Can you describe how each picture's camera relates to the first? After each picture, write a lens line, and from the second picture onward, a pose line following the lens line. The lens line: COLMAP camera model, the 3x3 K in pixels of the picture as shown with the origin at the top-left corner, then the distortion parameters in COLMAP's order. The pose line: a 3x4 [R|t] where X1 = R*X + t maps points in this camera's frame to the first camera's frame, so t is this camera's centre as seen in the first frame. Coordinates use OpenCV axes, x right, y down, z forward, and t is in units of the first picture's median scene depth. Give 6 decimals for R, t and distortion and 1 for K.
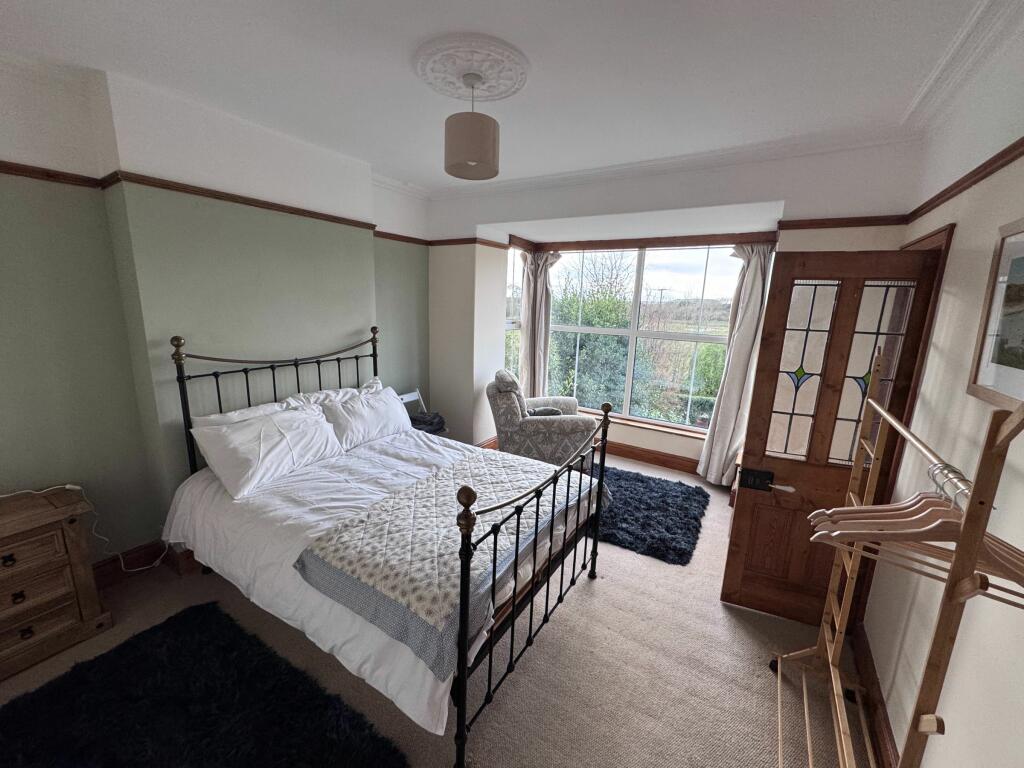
lens RADIAL K [[412.3, 0, 512.0], [0, 412.3, 384.0], [0, 0, 1]] dist [0.006997, 0.000128]
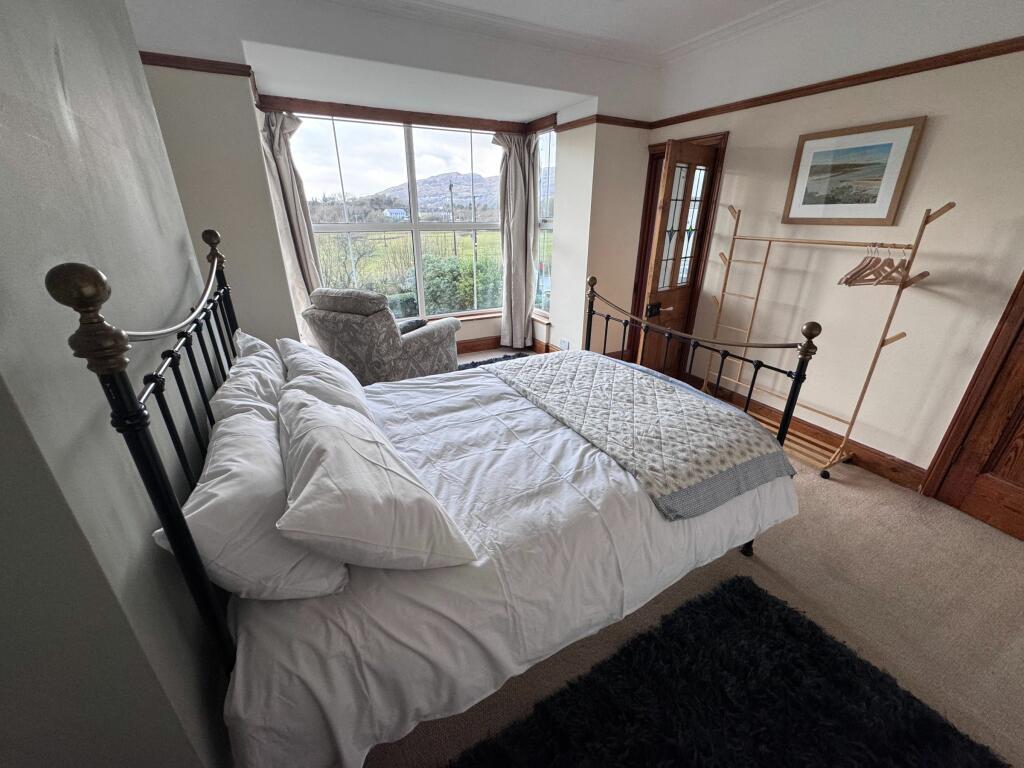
lens RADIAL K [[412.3, 0, 512.0], [0, 412.3, 384.0], [0, 0, 1]] dist [0.006997, 0.000128]
pose [[0.488084, -0.362473, 0.793969, -0.821143], [0.189965, 0.931994, 0.308708, -0.066231], [-0.851873, 0.000151, 0.523748, 0.579992]]
